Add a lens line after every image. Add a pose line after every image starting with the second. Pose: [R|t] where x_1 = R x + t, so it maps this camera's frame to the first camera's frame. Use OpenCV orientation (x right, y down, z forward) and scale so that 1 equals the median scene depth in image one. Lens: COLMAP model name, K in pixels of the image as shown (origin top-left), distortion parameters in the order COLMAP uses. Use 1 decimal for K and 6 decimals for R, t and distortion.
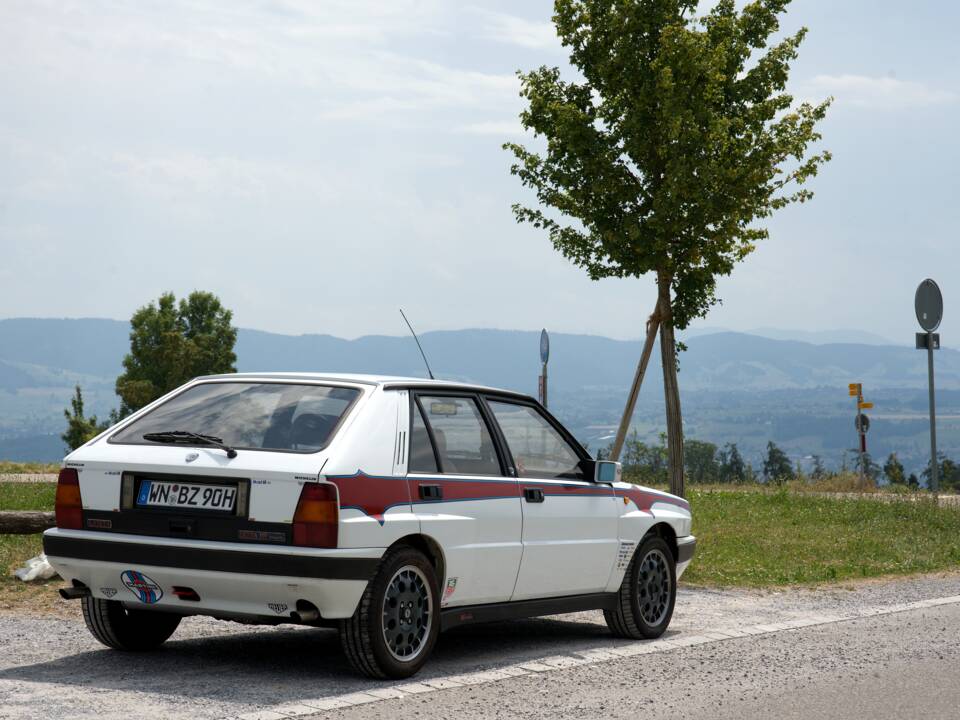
lens RADIAL K [[2018.5, 0, 475.2], [0, 2018.5, 382.8], [0, 0, 1]] dist [0.273204, 0.135399]
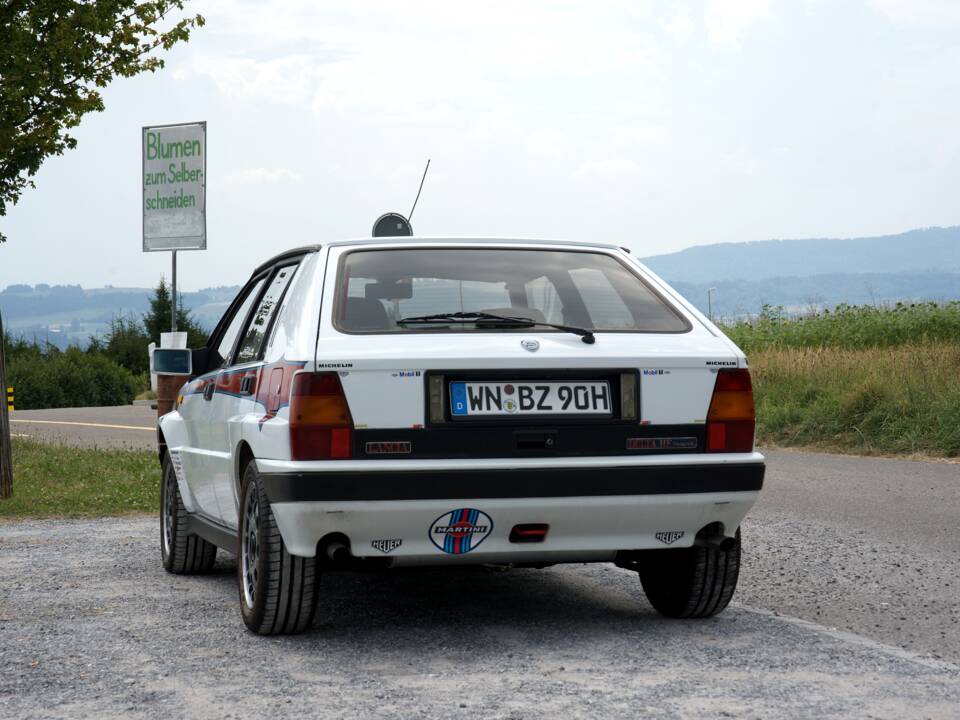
lens RADIAL K [[2018.5, 0, 475.2], [0, 2018.5, 382.8], [0, 0, 1]] dist [0.273204, 0.135399]
pose [[0.702786, -0.048734, 0.709730, -0.639652], [0.025351, 0.998733, 0.043475, 0.017458], [-0.710950, -0.012561, 0.703131, 0.487417]]
